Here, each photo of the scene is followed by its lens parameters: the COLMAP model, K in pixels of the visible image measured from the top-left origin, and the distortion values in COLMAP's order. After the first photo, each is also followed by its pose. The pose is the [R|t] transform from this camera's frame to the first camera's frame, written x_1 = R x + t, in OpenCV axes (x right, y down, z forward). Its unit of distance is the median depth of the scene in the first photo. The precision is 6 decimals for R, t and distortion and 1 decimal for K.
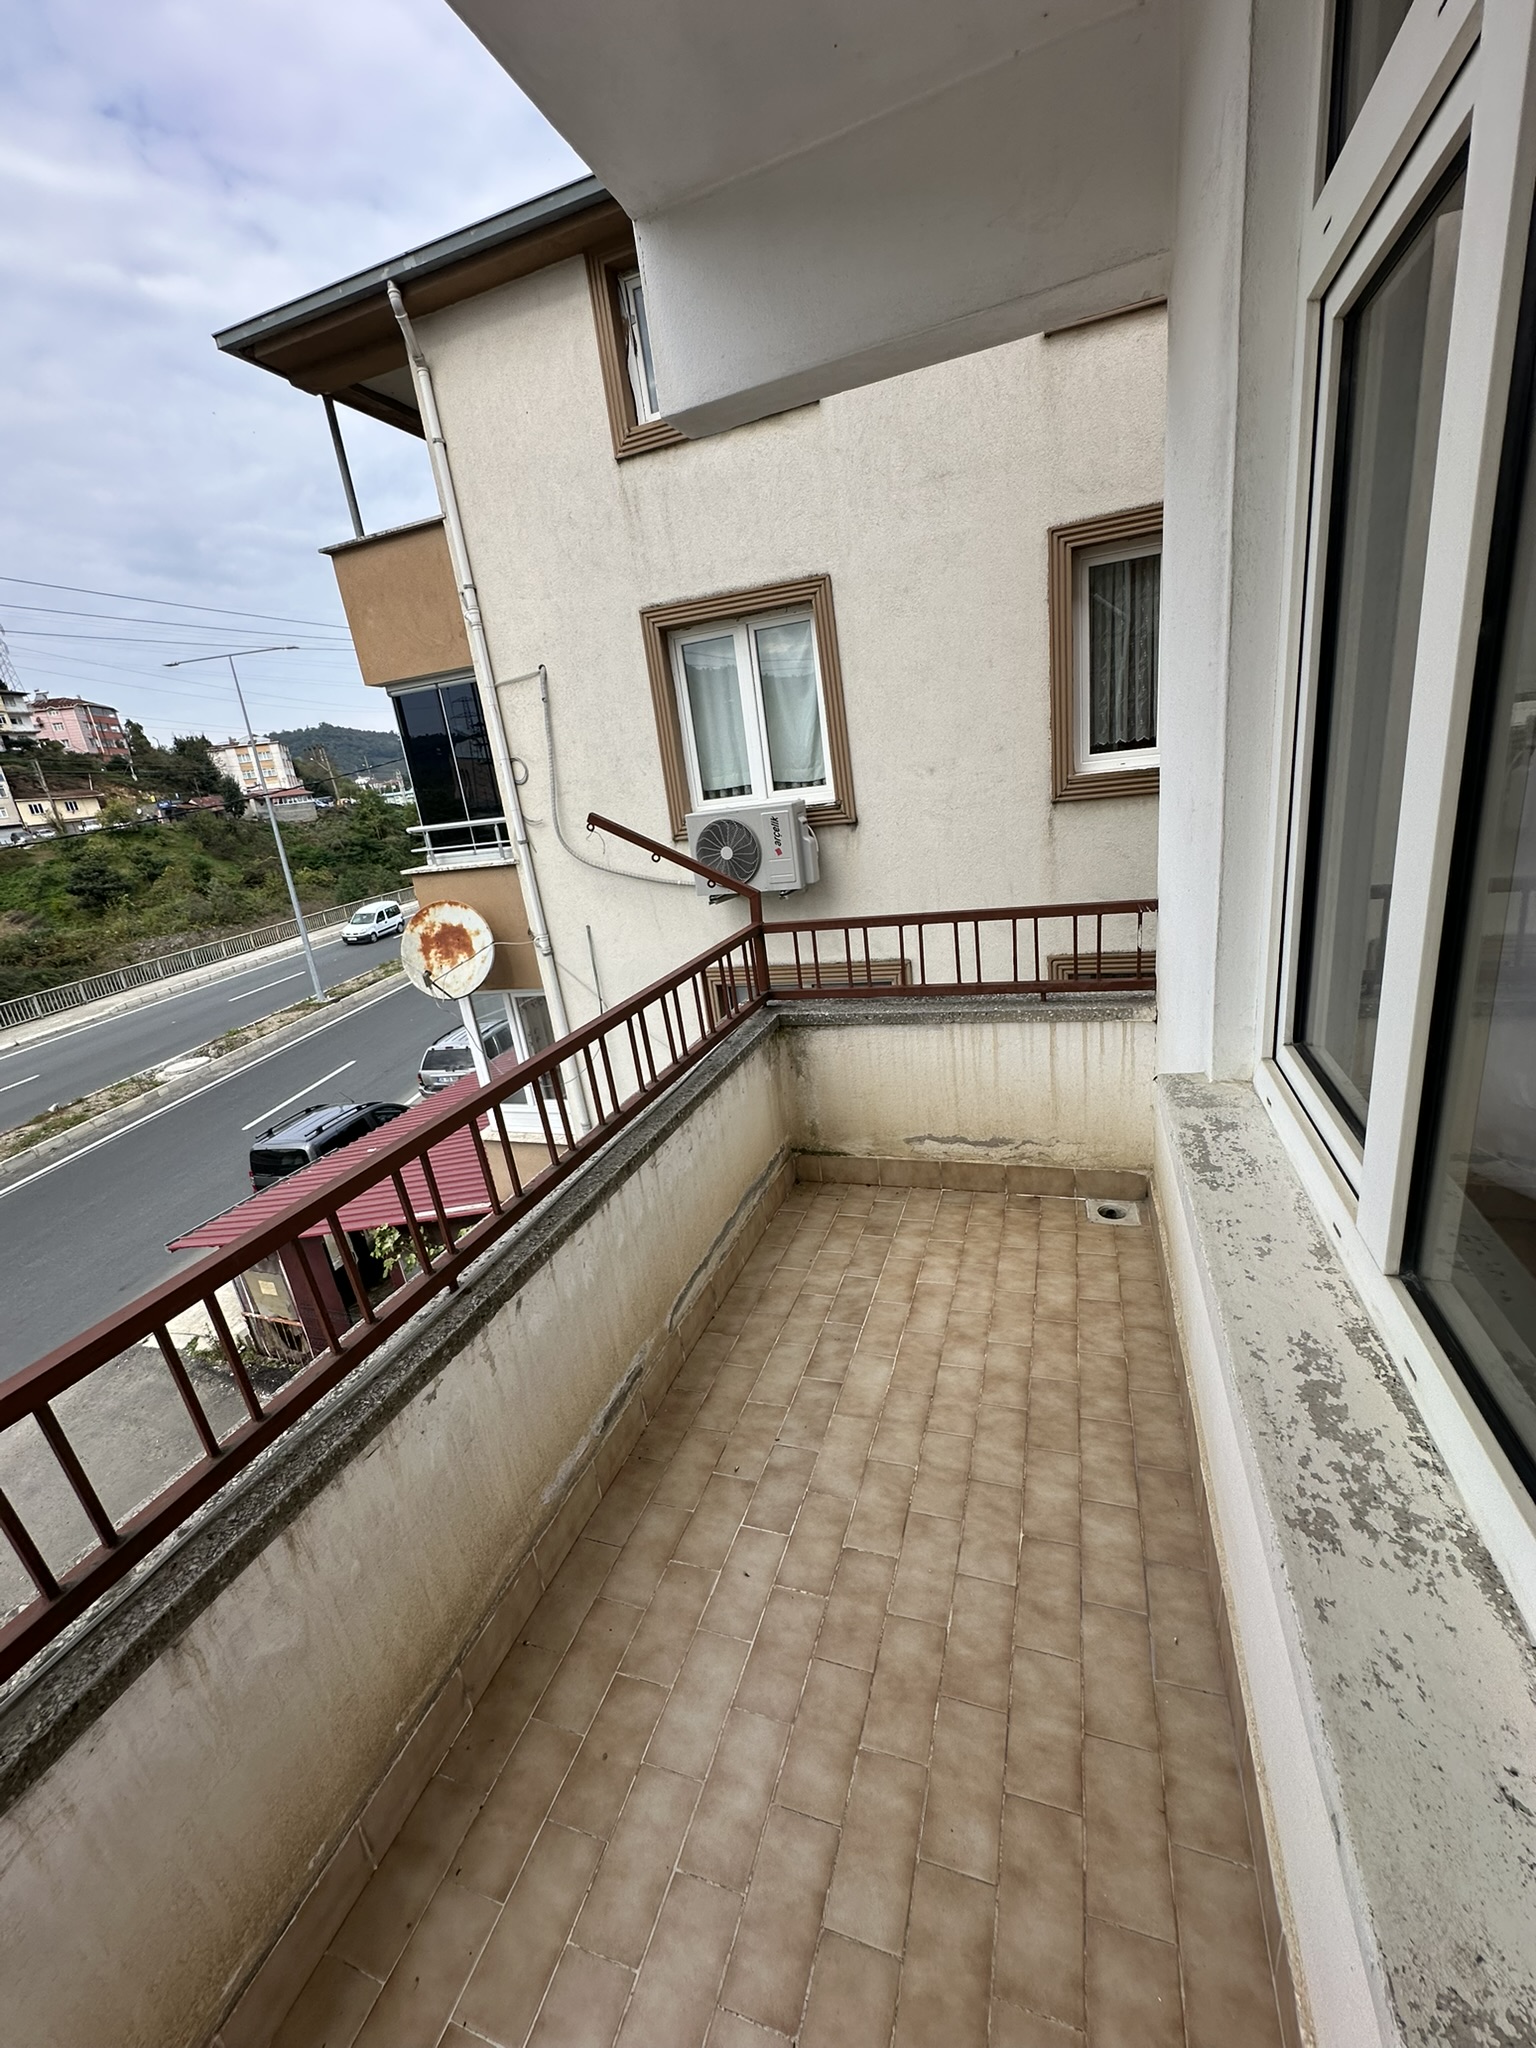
lens RADIAL K [[815.6, 0, 767.5], [0, 815.6, 1026.8], [0, 0, 1]] dist [-0.003629, 0.000777]
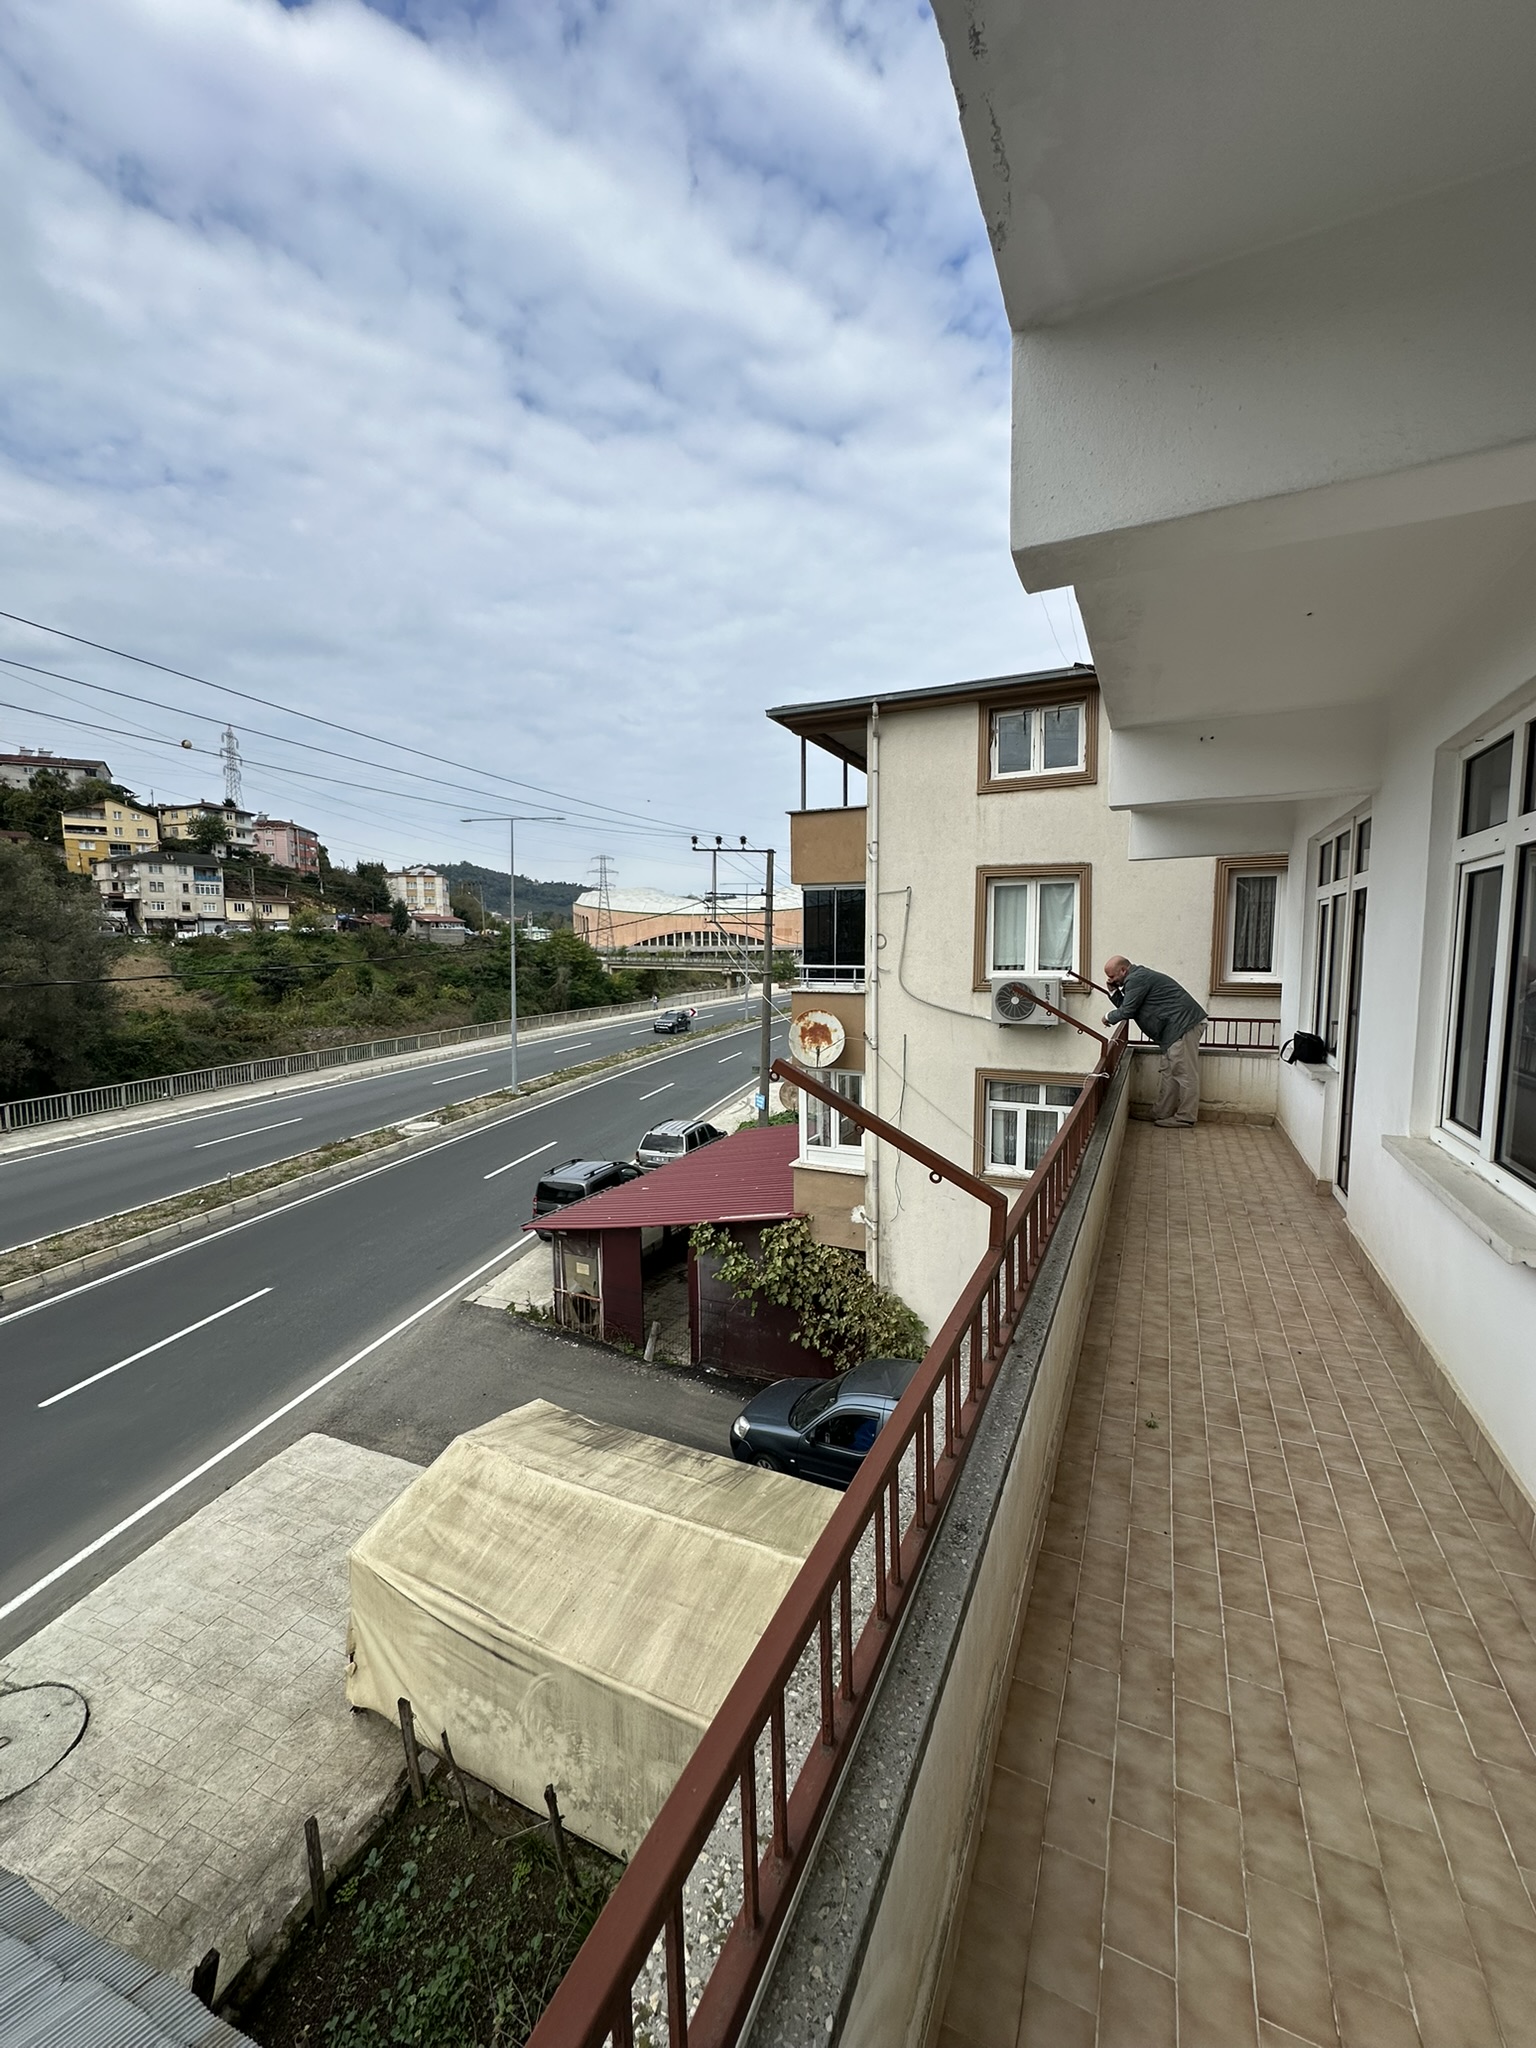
lens RADIAL K [[815.4, 0, 765.4], [0, 815.4, 1026.6], [0, 0, 1]] dist [-0.000974, 0.000333]
pose [[0.986666, 0.127349, -0.101353, -0.090623], [-0.145268, 0.969877, -0.195538, 0.060807], [0.073398, 0.207654, 0.975445, -0.172071]]
